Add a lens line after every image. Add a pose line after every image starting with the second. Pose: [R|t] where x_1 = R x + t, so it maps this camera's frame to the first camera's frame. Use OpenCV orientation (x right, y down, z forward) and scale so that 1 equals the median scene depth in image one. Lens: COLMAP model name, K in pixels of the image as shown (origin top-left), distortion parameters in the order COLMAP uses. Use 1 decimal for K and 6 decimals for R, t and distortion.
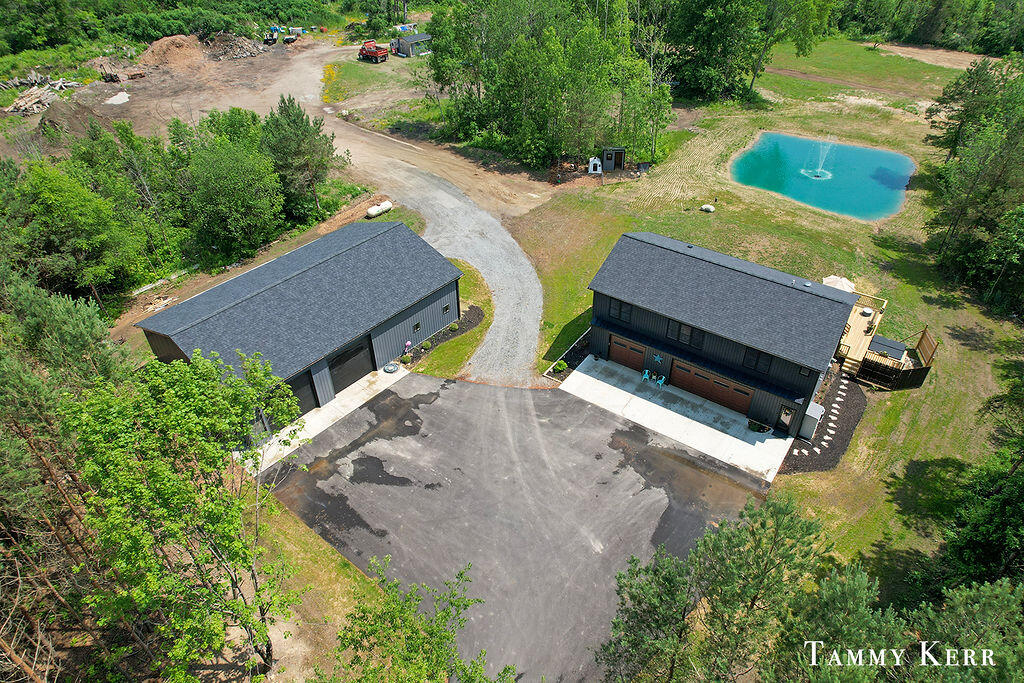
lens RADIAL K [[654.6, 0, 508.7], [0, 654.6, 340.5], [0, 0, 1]] dist [-0.061192, 0.042225]
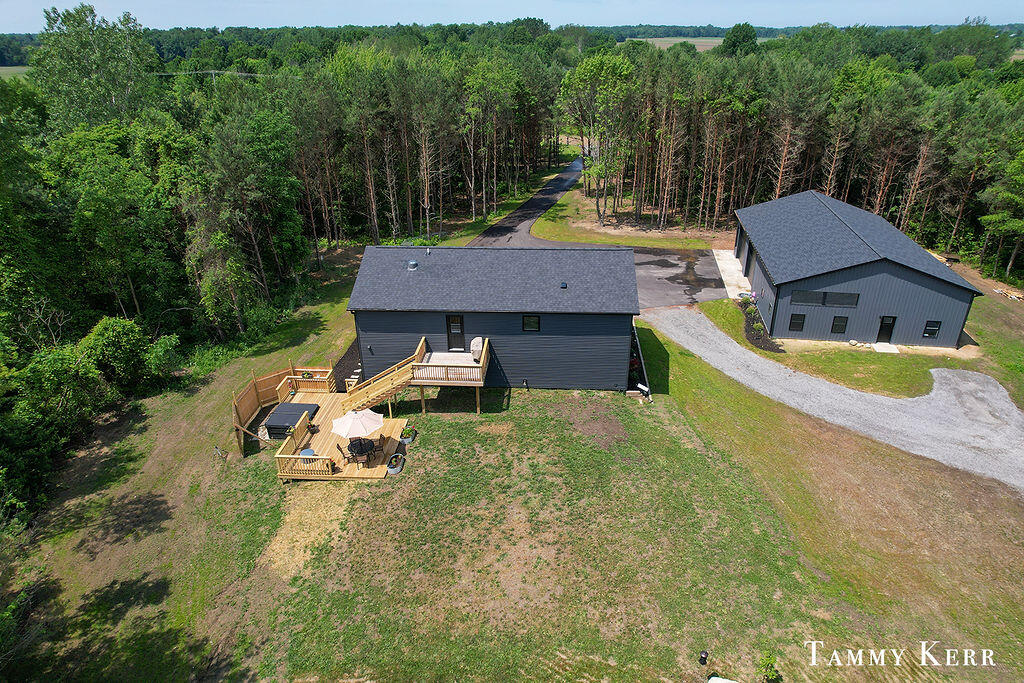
lens RADIAL K [[654.6, 0, 515.2], [0, 654.6, 339.1], [0, 0, 1]] dist [-0.061192, 0.042225]
pose [[-0.852518, 0.246258, -0.461054, 0.736419], [-0.301622, 0.488622, 0.818702, -0.764046], [0.426893, 0.837022, -0.342282, 1.372816]]
